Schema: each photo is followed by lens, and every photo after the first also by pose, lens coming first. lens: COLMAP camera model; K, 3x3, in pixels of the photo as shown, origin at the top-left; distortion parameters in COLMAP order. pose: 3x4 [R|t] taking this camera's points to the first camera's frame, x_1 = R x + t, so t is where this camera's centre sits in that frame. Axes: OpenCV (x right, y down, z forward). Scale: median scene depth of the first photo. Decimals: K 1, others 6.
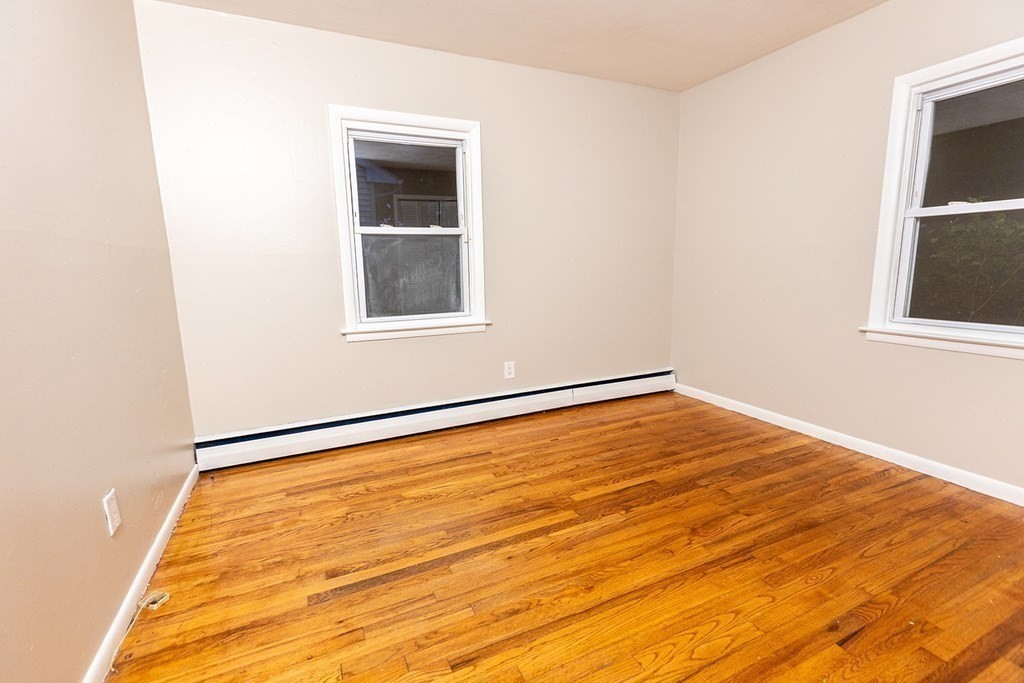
lens RADIAL K [[459.9, 0, 510.2], [0, 459.9, 337.8], [0, 0, 1]] dist [0.000639, -0.000282]
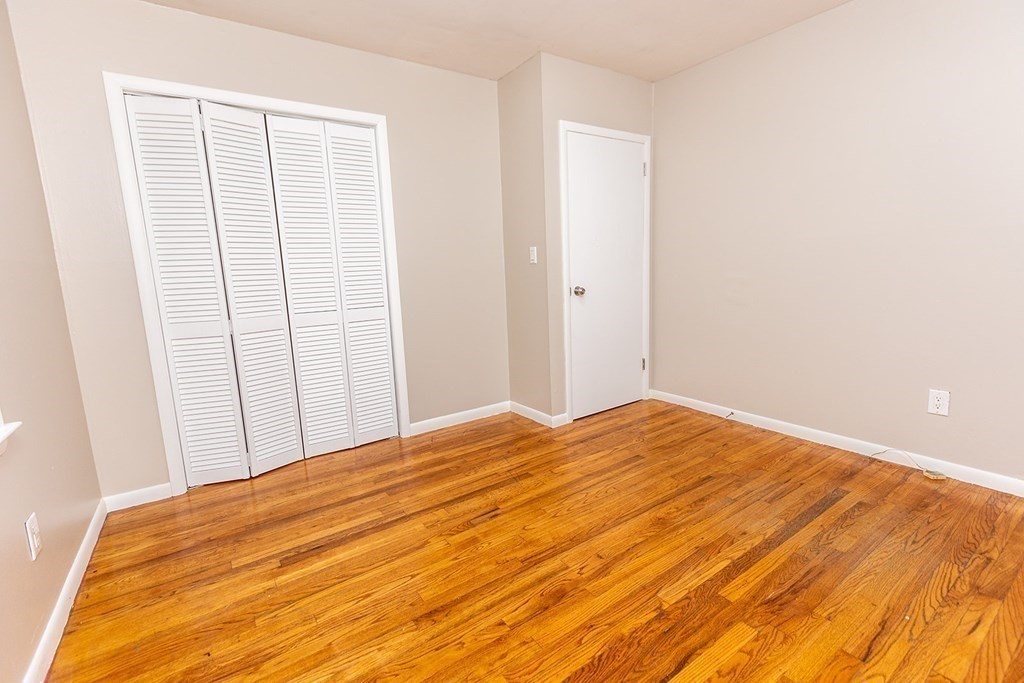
lens RADIAL K [[458.9, 0, 514.6], [0, 458.9, 337.5], [0, 0, 1]] dist [0.001582, -0.000530]
pose [[-0.983839, 0.083555, -0.158362, 0.517935], [0.030760, 0.950166, 0.310224, -0.238805], [0.176391, 0.300340, -0.937381, 1.399851]]
